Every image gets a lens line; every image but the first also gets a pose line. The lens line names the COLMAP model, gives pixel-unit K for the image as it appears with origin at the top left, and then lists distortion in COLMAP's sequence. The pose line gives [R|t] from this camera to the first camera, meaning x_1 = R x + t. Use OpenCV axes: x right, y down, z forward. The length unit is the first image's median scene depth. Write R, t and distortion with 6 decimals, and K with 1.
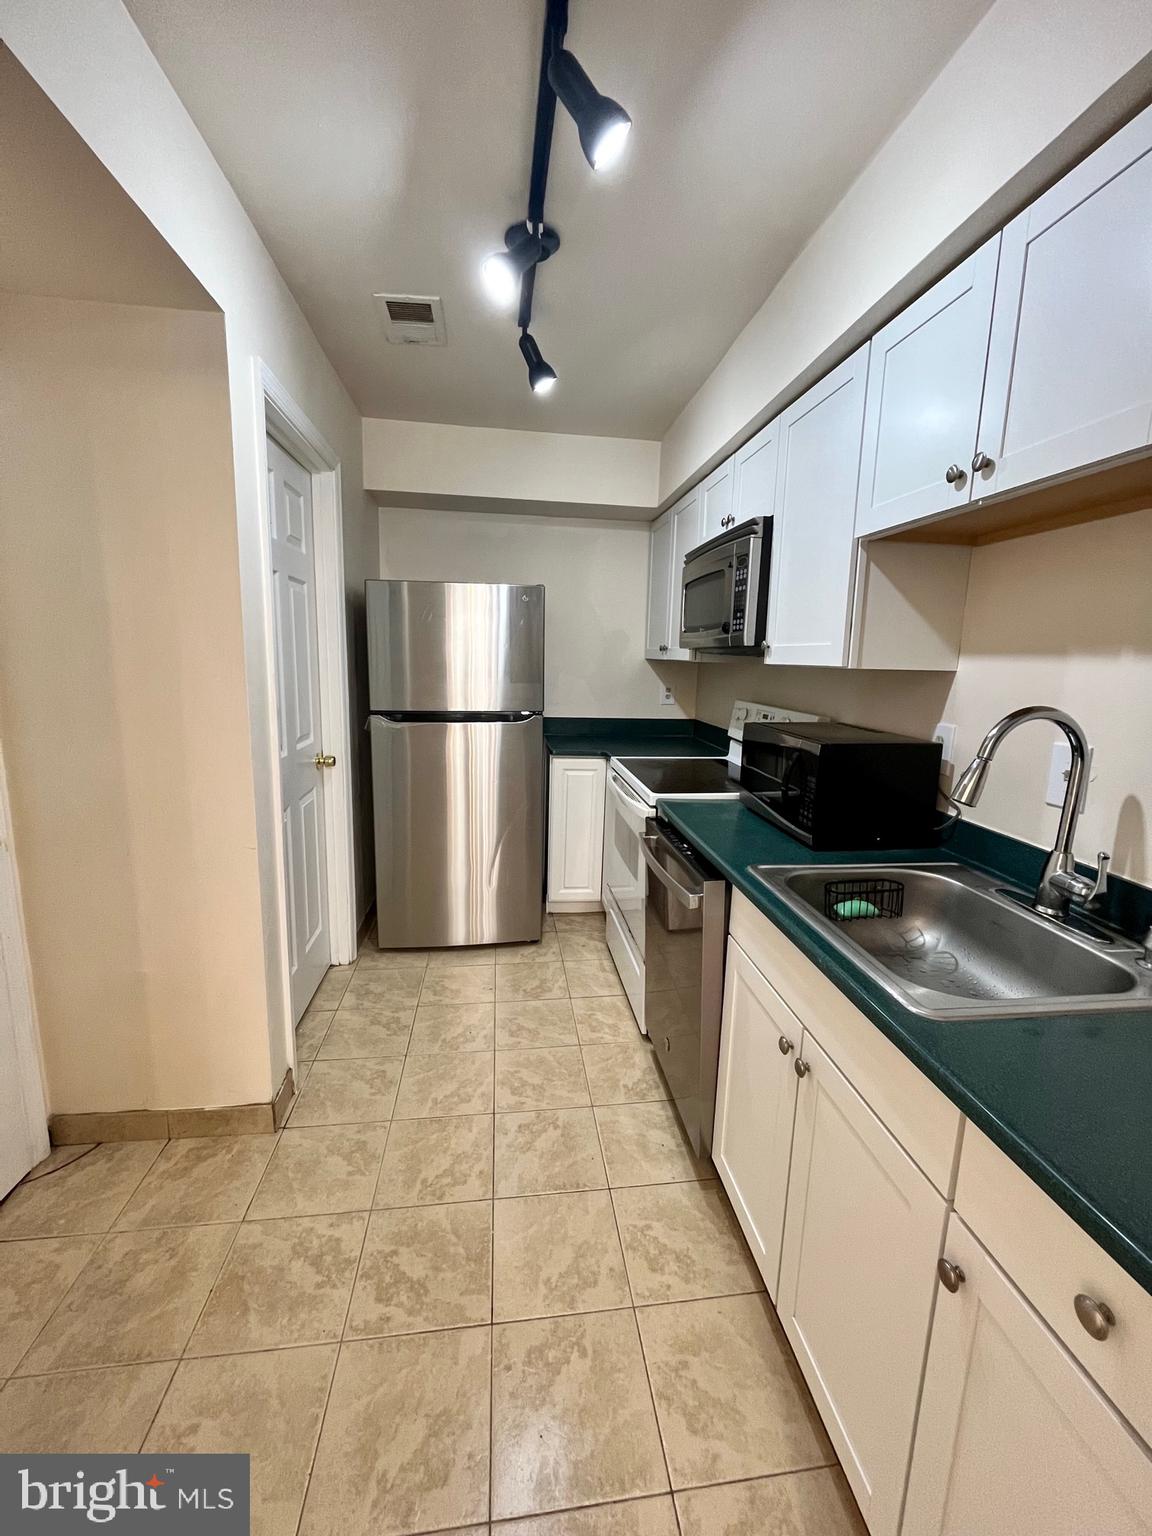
lens RADIAL K [[621.8, 0, 583.4], [0, 621.8, 760.2], [0, 0, 1]] dist [-0.002126, -0.000155]
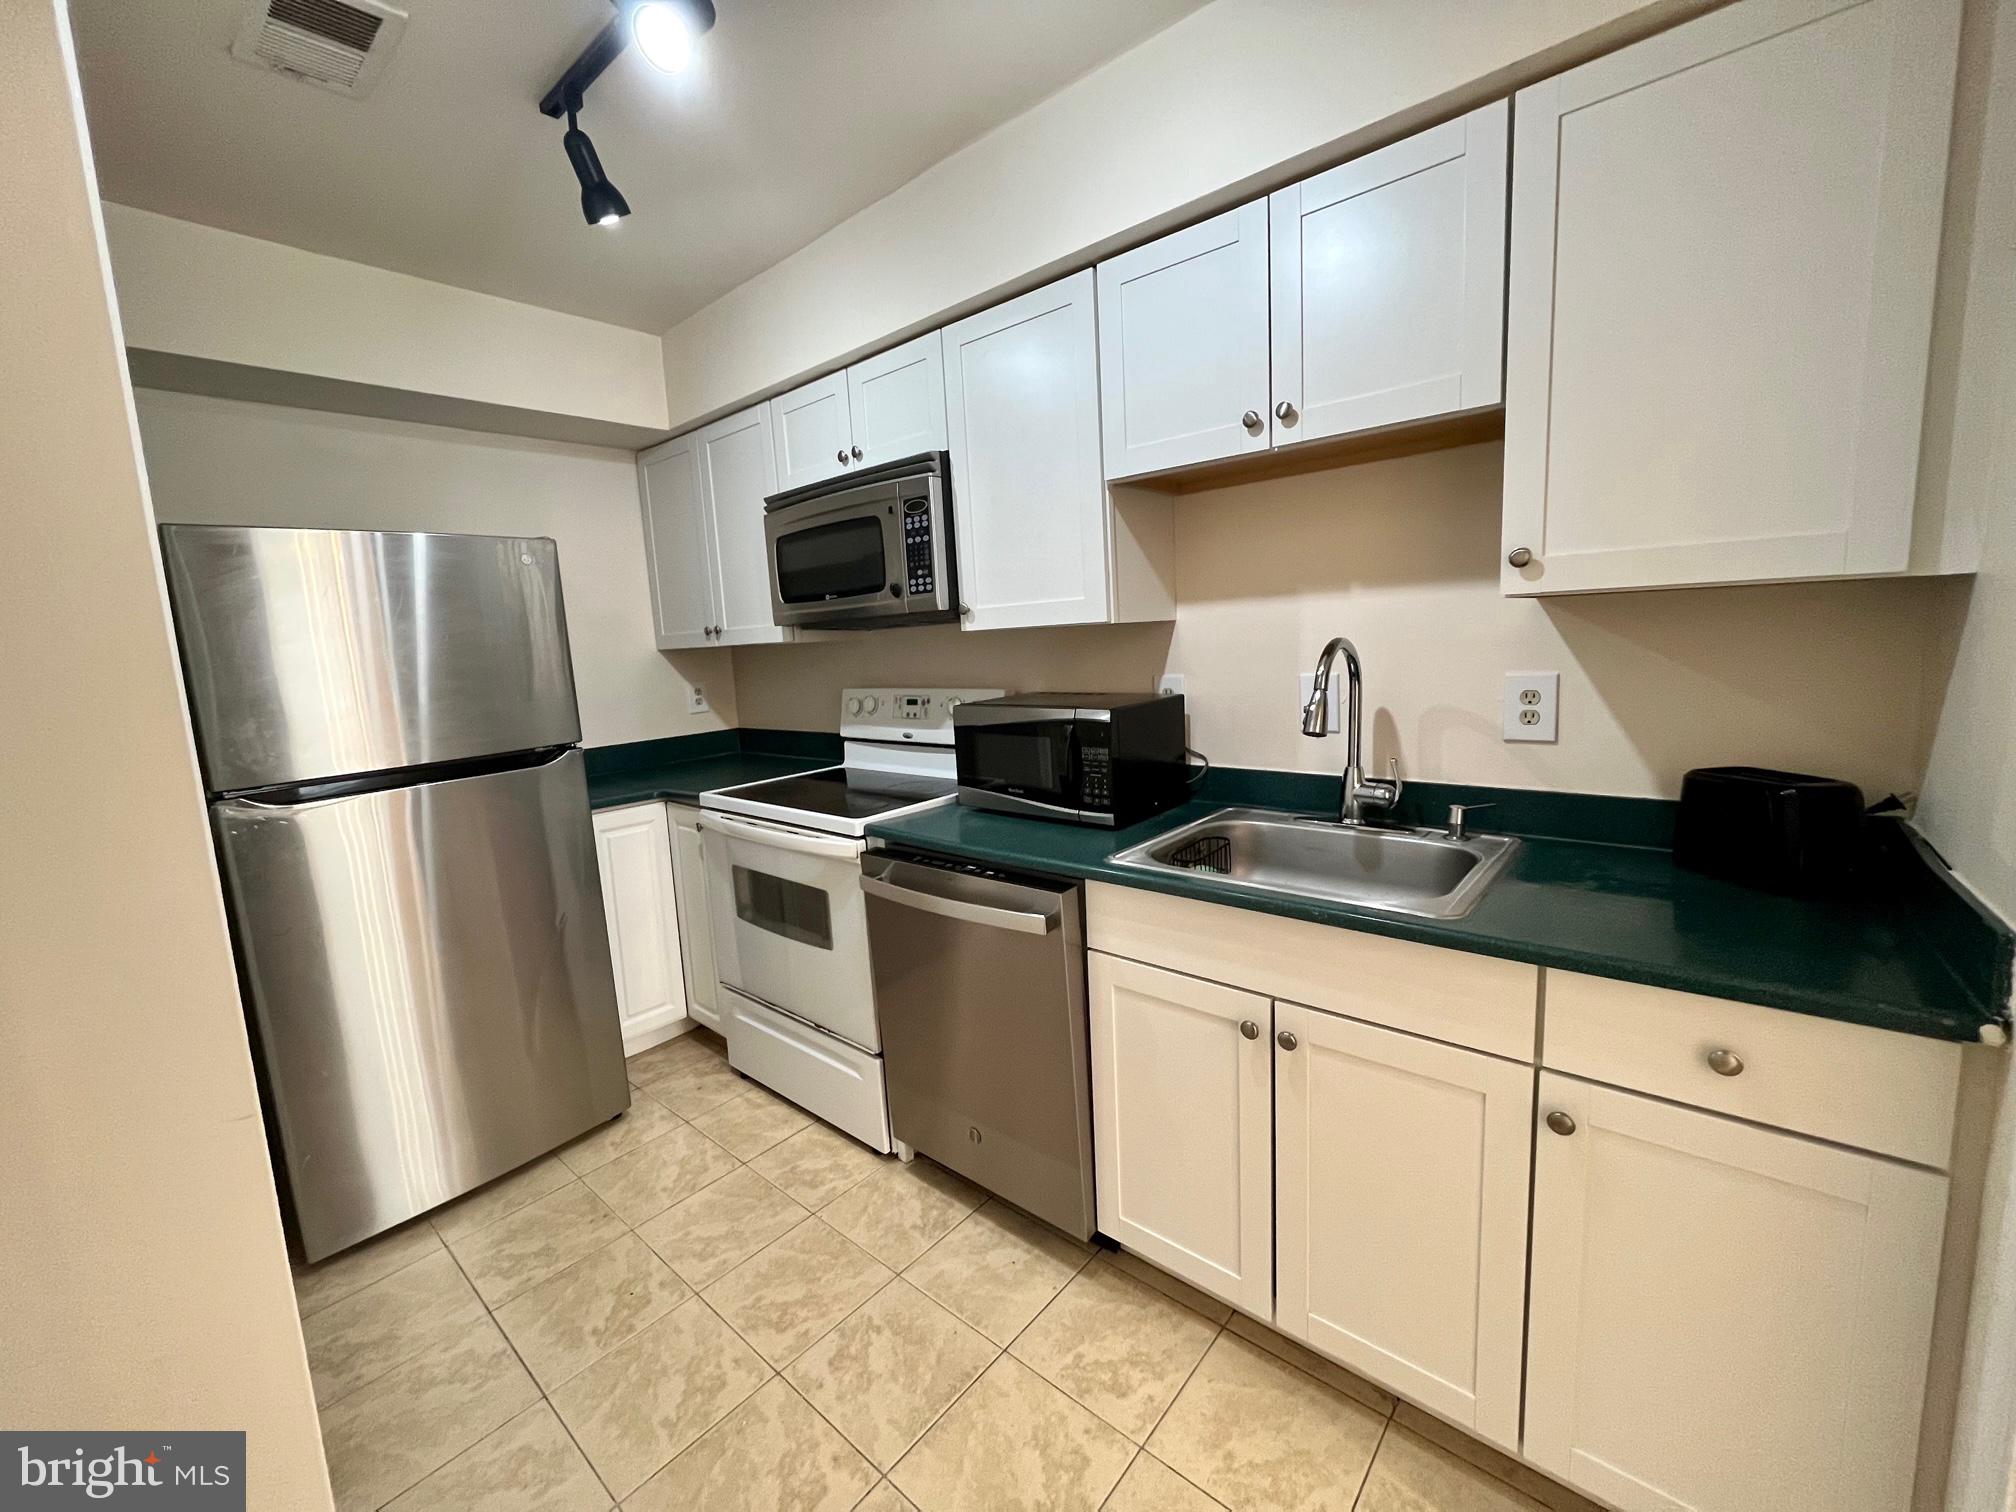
lens RADIAL K [[816.0, 0, 1004.2], [0, 816.0, 746.0], [0, 0, 1]] dist [-0.002126, -0.000155]
pose [[0.750598, -0.156856, 0.641871, -0.409543], [0.183853, 0.982632, 0.025132, -0.026468], [-0.634666, 0.099145, 0.766400, 0.176802]]
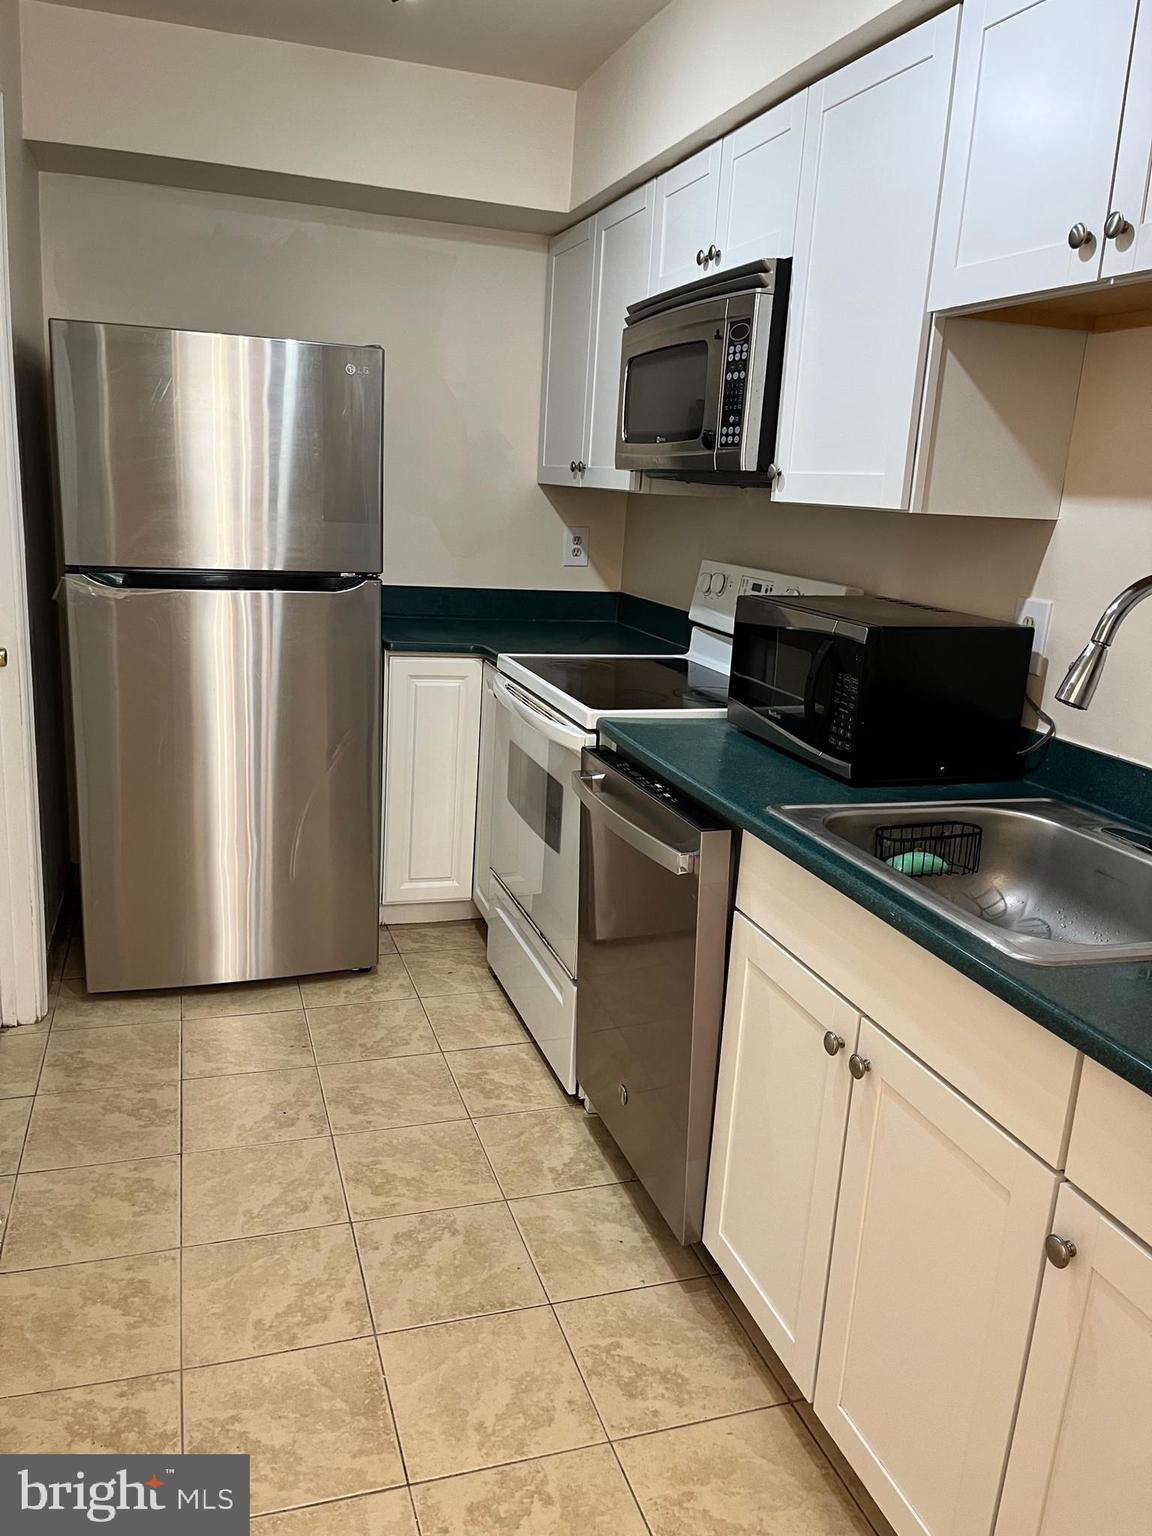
lens RADIAL K [[1159.7, 0, 576.0], [0, 1159.7, 768.0], [0, 0, 1]] dist [0.060528, -0.073220]
pose [[0.982641, -0.013737, 0.185006, -0.136539], [-0.001441, 0.996659, 0.081657, 0.020191], [-0.185510, -0.080506, 0.979339, -0.154287]]
